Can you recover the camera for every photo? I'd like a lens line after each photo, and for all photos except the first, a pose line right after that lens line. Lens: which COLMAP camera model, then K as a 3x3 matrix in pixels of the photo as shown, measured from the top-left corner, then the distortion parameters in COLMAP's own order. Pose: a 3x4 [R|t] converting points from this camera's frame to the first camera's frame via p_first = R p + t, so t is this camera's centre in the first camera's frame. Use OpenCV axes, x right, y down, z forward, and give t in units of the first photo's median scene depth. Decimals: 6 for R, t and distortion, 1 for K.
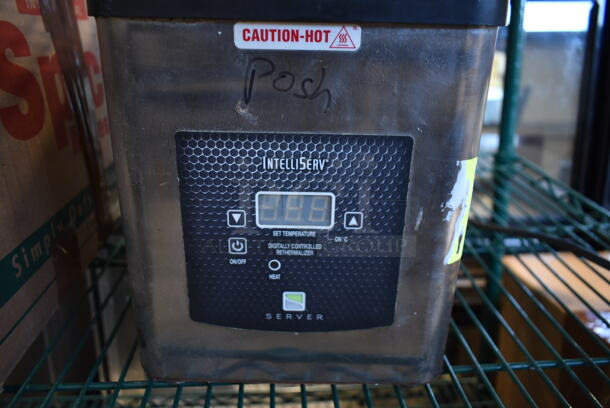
lens RADIAL K [[461.2, 0, 305.0], [0, 461.2, 204.0], [0, 0, 1]] dist [-0.021819, -0.000807]
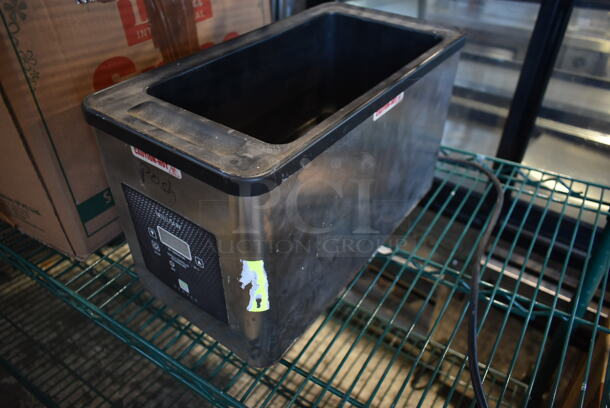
lens RADIAL K [[461.2, 0, 305.0], [0, 461.2, 204.0], [0, 0, 1]] dist [-0.021819, -0.000807]
pose [[0.804599, 0.357758, -0.473951, 1.141662], [-0.212269, 0.918685, 0.333105, -0.800633], [0.554583, -0.167411, 0.815114, -0.077338]]
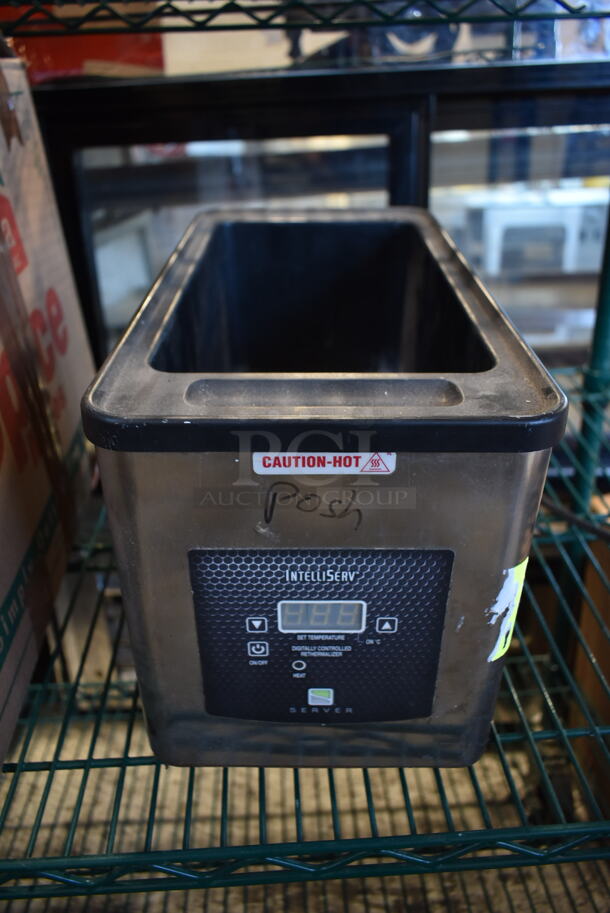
lens RADIAL K [[690.3, 0, 305.0], [0, 690.3, 456.5], [0, 0, 1]] dist [-0.021819, -0.000807]
pose [[0.999737, -0.016148, -0.016284, -0.028298], [0.018623, 0.986024, 0.165557, -0.535779], [0.013383, -0.165817, 0.986066, -0.282523]]
